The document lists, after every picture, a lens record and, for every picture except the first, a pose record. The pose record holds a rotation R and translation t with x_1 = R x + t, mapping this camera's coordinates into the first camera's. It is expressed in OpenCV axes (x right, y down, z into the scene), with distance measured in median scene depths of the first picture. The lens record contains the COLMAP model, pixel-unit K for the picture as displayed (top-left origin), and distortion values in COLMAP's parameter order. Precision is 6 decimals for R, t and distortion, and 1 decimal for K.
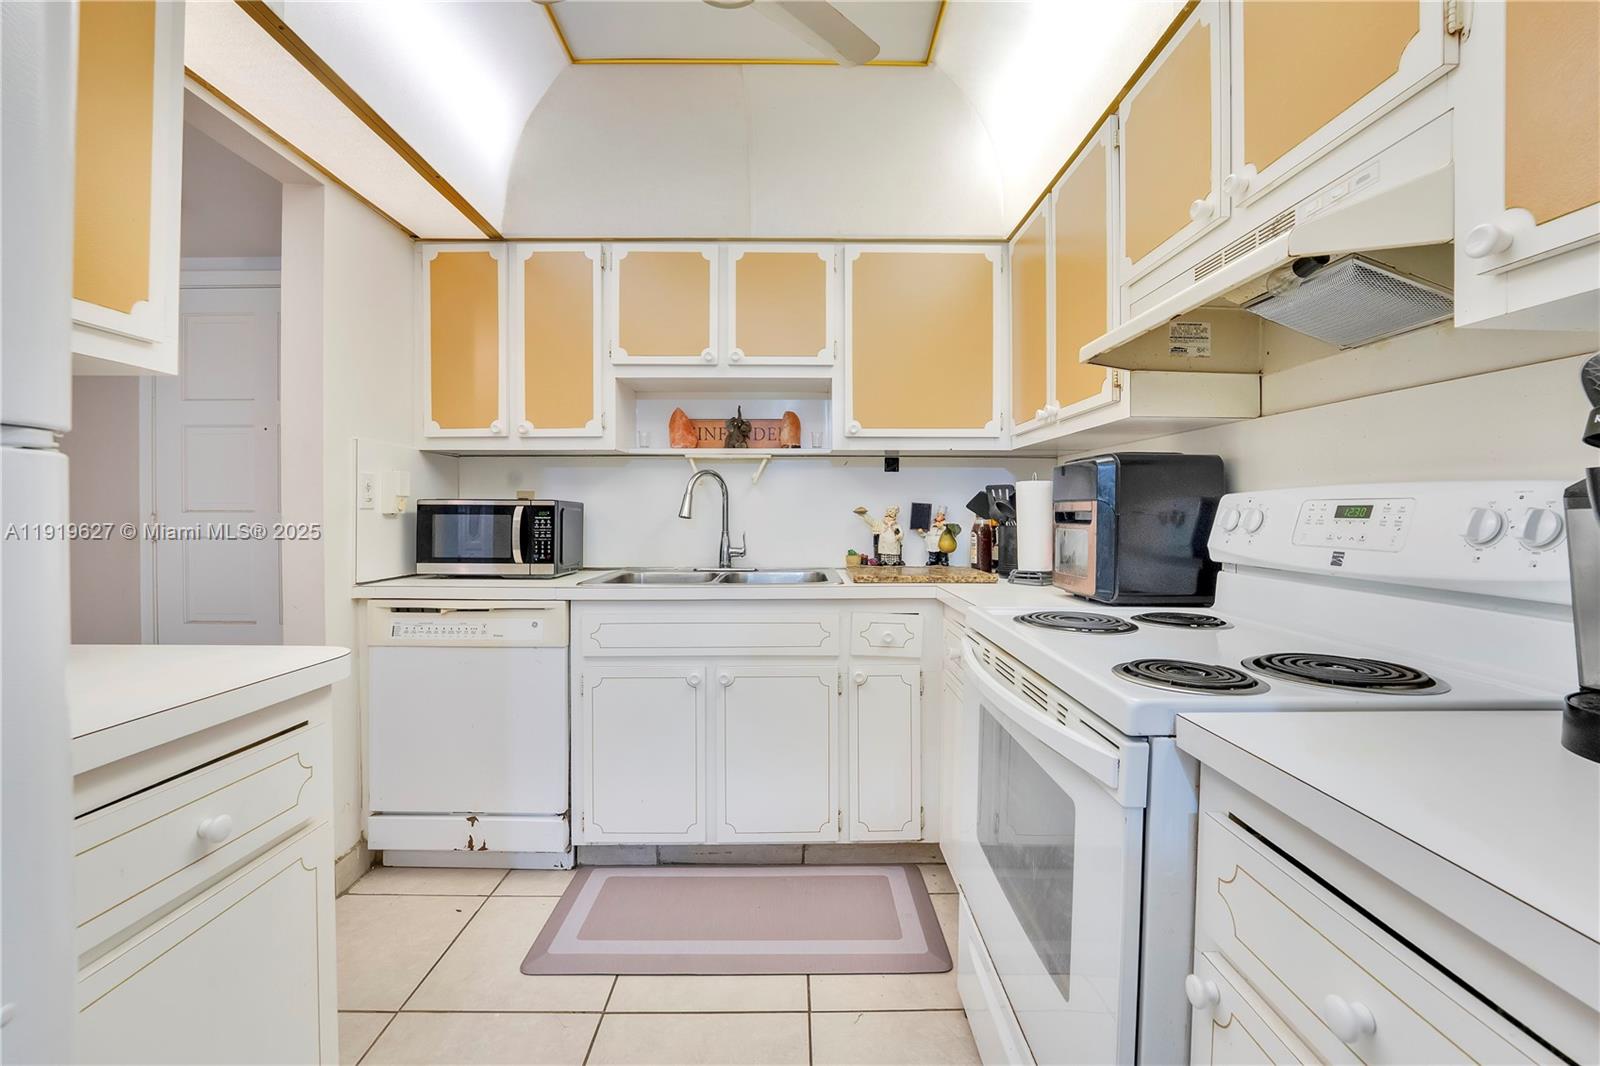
lens RADIAL K [[678.9, 0, 797.2], [0, 678.9, 526.4], [0, 0, 1]] dist [-0.001758, -0.000002]
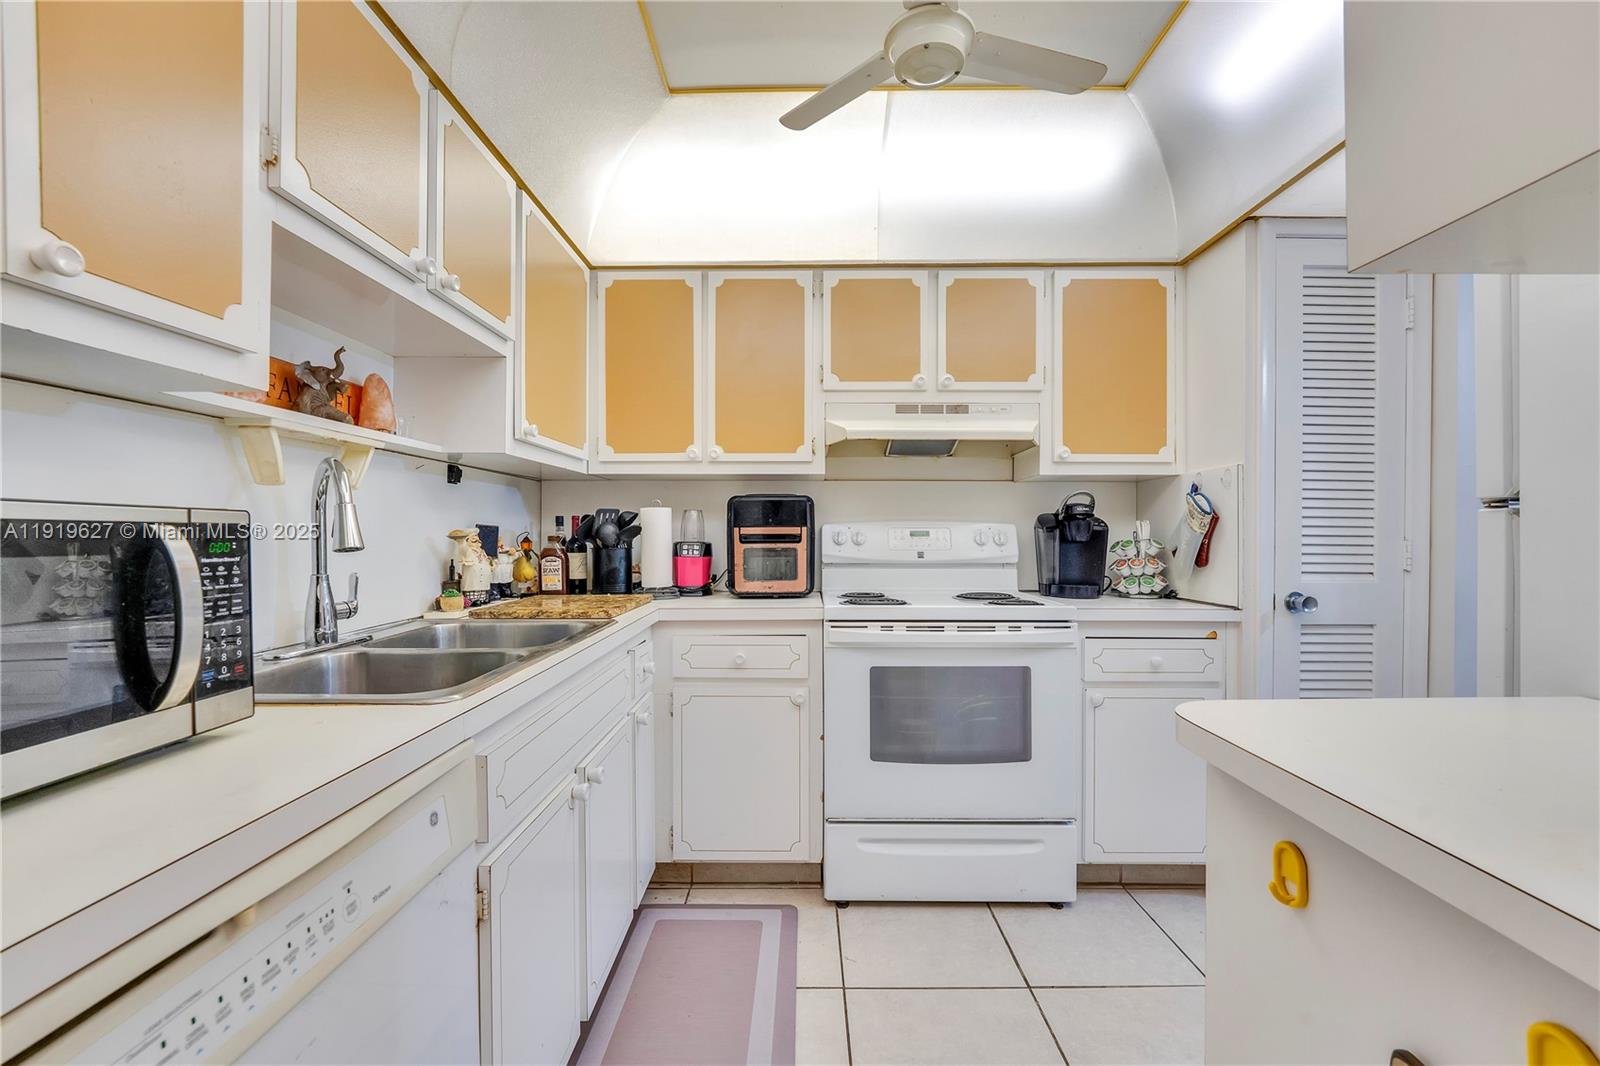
lens RADIAL K [[678.9, 0, 797.2], [0, 678.9, 526.4], [0, 0, 1]] dist [-0.001758, -0.000002]
pose [[-0.010447, 0.005810, 0.999929, -0.794376], [0.021907, 0.999744, -0.005580, -0.023779], [-0.999705, 0.021848, -0.010572, 0.779190]]
